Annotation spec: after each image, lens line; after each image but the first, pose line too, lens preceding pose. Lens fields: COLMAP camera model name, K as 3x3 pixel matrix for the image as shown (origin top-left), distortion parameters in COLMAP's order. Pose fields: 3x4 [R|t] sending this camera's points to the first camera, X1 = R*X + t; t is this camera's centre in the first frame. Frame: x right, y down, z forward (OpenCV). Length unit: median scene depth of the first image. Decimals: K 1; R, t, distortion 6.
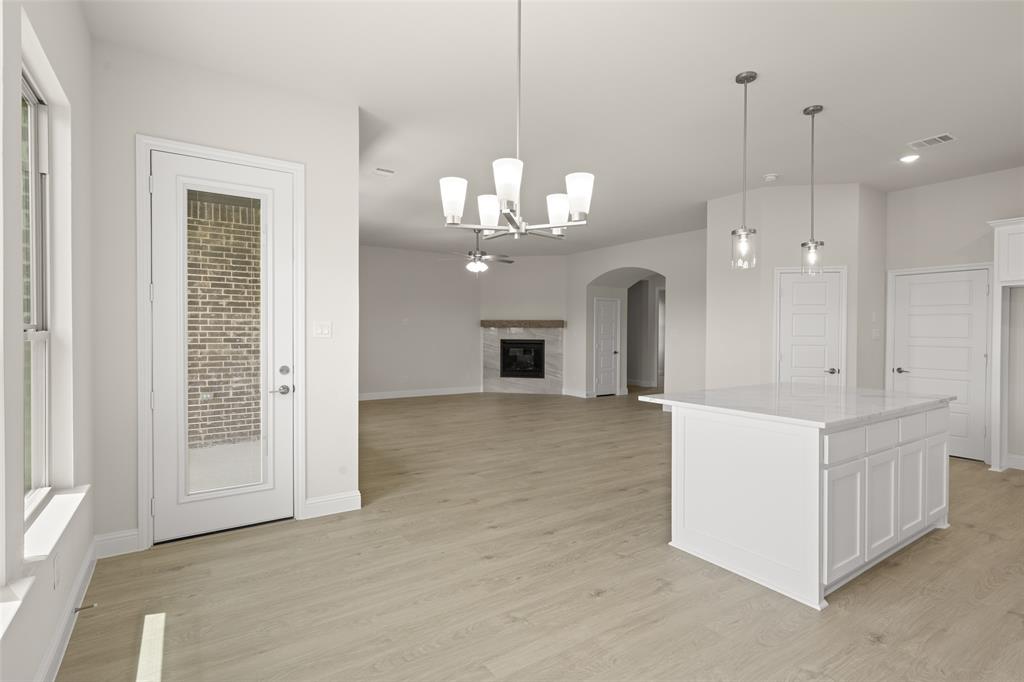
lens RADIAL K [[495.5, 0, 513.1], [0, 495.5, 337.7], [0, 0, 1]] dist [-0.000522, 0.000938]
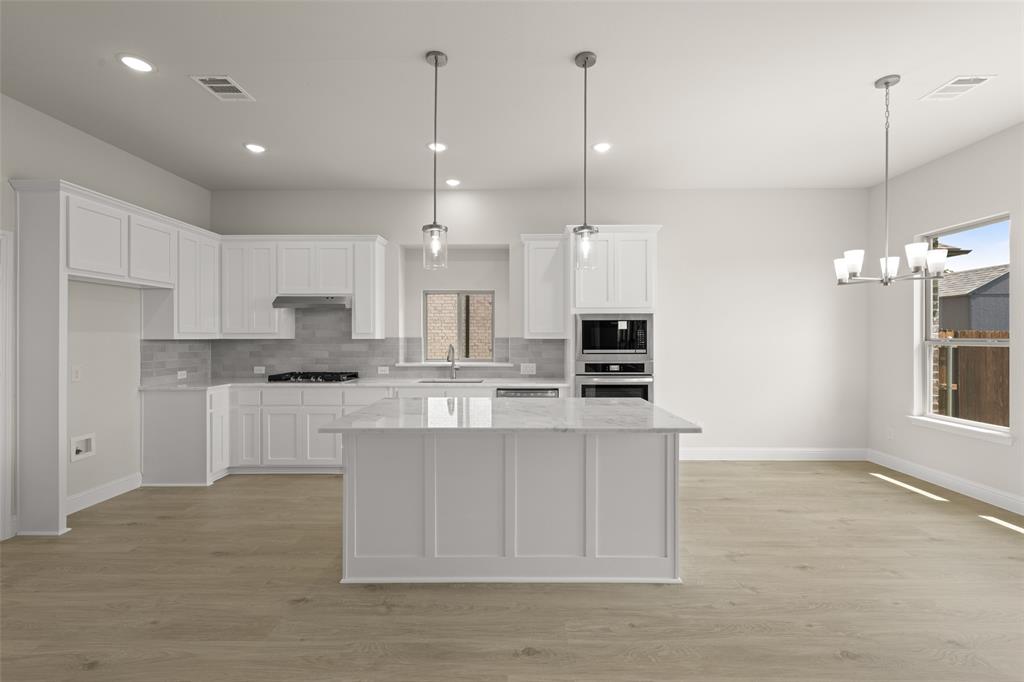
lens RADIAL K [[454.7, 0, 514.9], [0, 454.7, 339.3], [0, 0, 1]] dist [0.001557, 0.000829]
pose [[-0.824178, -0.007771, 0.566278, 0.059571], [0.001642, 0.999869, 0.016111, -0.016471], [-0.566329, 0.014208, -0.824057, 1.033823]]
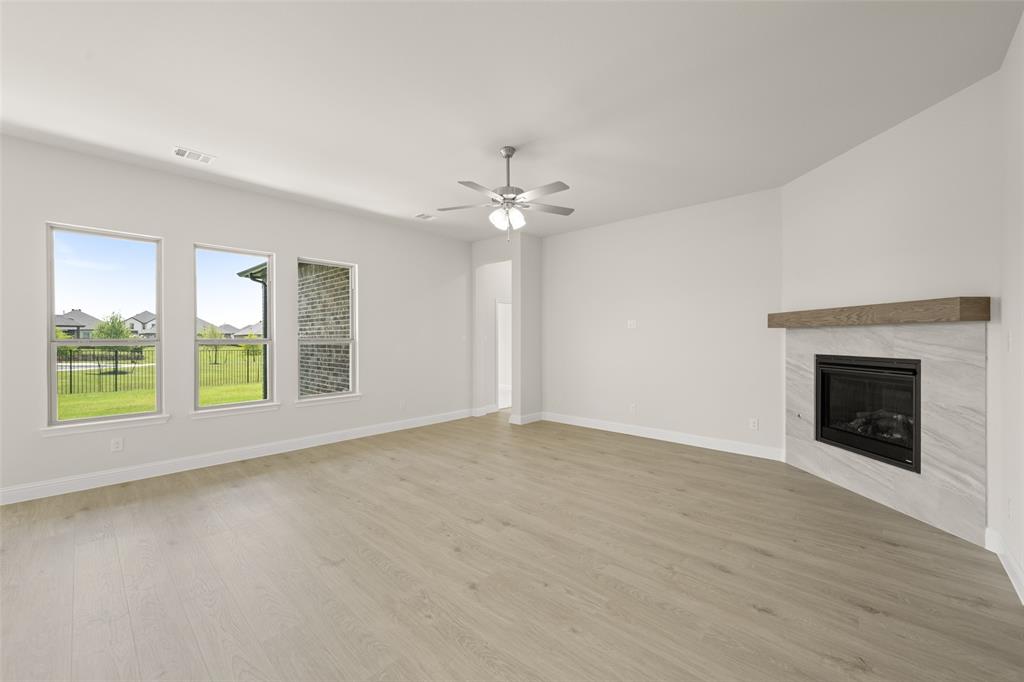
lens RADIAL K [[403.0, 0, 512.9], [0, 403.0, 339.0], [0, 0, 1]] dist [0.000009, 0.000086]
pose [[0.237787, -0.005234, -0.971303, 0.524855], [-0.007400, 0.999947, -0.007200, -0.012209], [0.971289, 0.008899, 0.237735, 1.317427]]
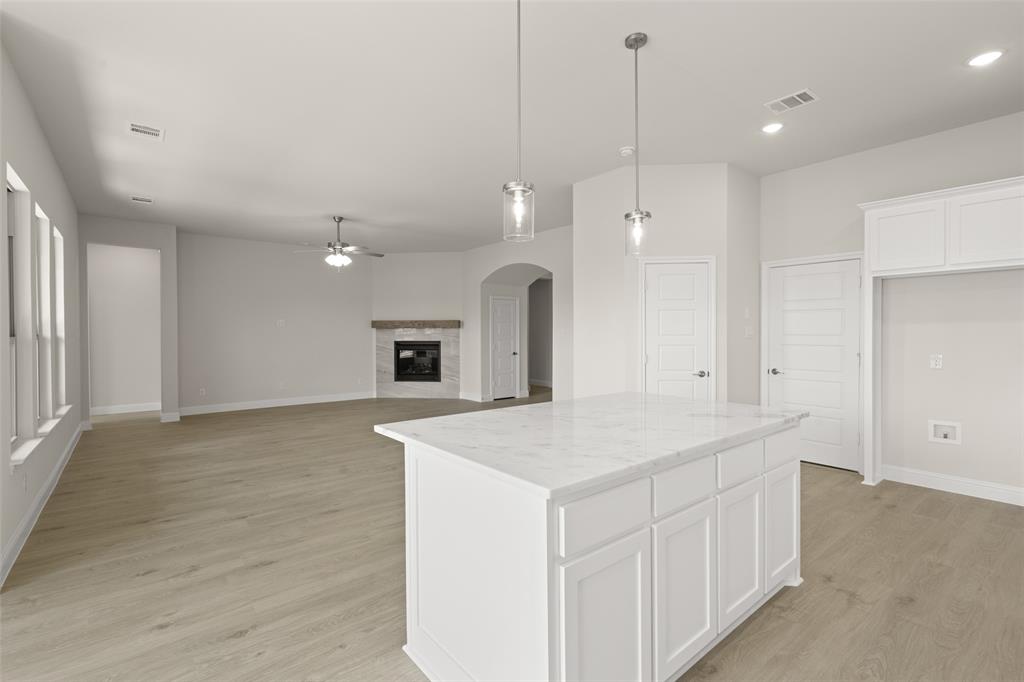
lens RADIAL K [[466.0, 0, 513.9], [0, 466.0, 337.5], [0, 0, 1]] dist [0.000518, -0.000165]
pose [[0.995157, -0.010068, 0.097784, 0.229909], [0.010198, 0.999948, -0.000832, -0.000693], [-0.097770, 0.001825, 0.995207, 0.202251]]
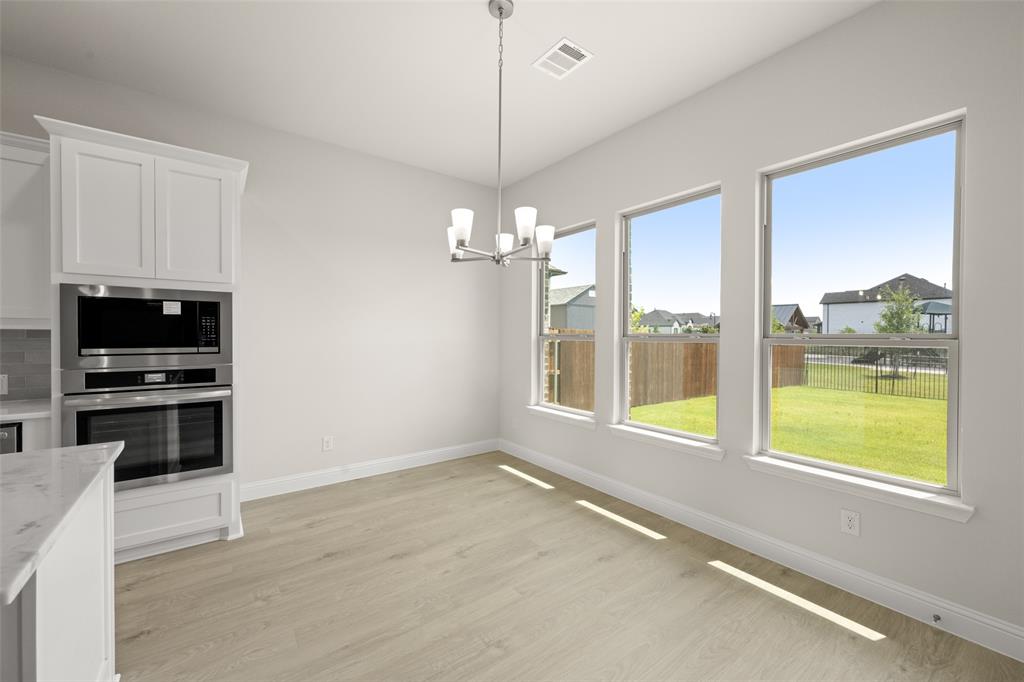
lens RADIAL K [[403.0, 0, 512.9], [0, 403.0, 339.0], [0, 0, 1]] dist [0.000009, 0.000086]
pose [[-0.998476, -0.012403, -0.053772, 0.009983], [-0.013531, 0.999695, 0.020654, -0.008618], [0.053499, 0.021350, -0.998340, 0.726047]]
